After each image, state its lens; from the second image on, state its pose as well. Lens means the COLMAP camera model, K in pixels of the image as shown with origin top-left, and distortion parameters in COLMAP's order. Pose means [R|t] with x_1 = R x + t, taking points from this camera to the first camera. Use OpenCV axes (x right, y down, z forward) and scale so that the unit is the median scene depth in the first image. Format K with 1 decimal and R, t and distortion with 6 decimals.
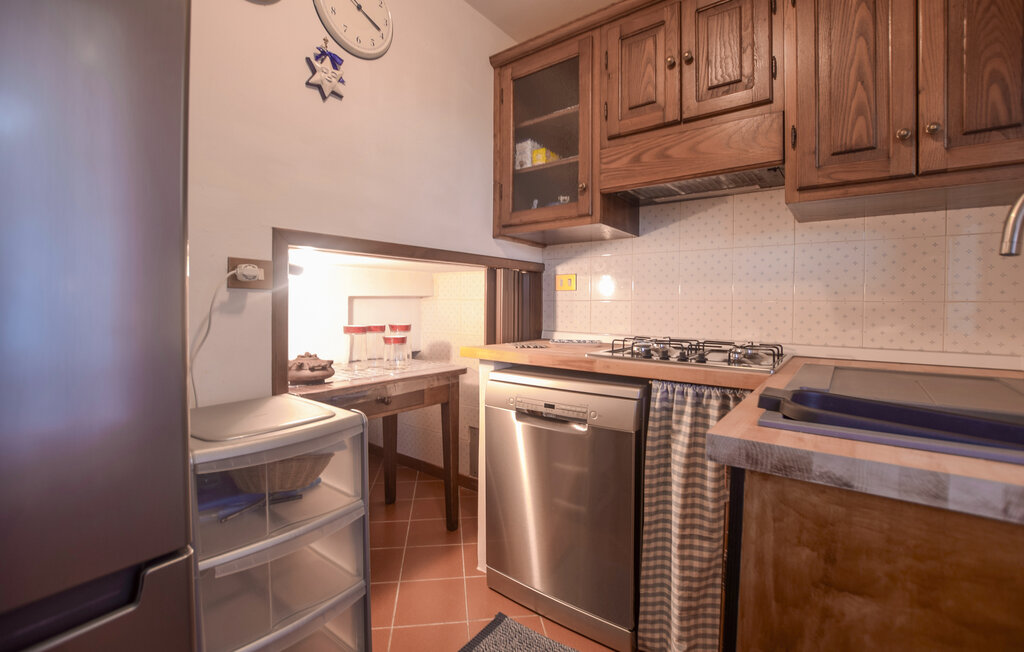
lens RADIAL K [[471.4, 0, 508.3], [0, 471.4, 323.5], [0, 0, 1]] dist [-0.025668, -0.000043]
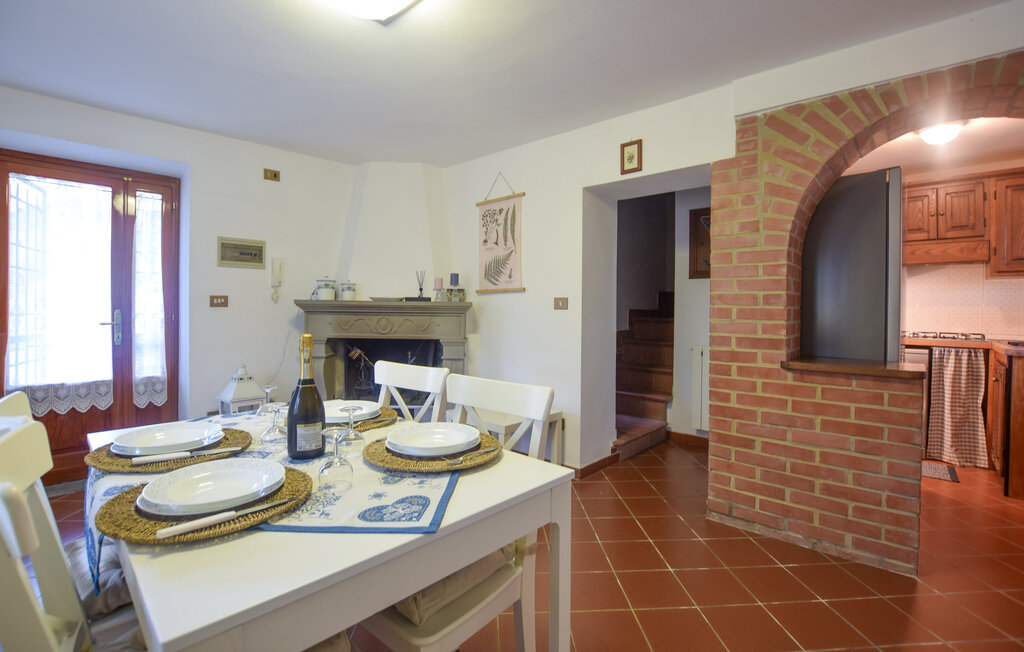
lens RADIAL K [[471.4, 0, 512.9], [0, 471.4, 321.7], [0, 0, 1]] dist [-0.025668, -0.000043]
pose [[0.996188, 0.005522, -0.087052, -1.776472], [-0.007090, 0.999818, -0.017712, 0.048909], [0.086938, 0.018262, 0.996046, -1.706193]]
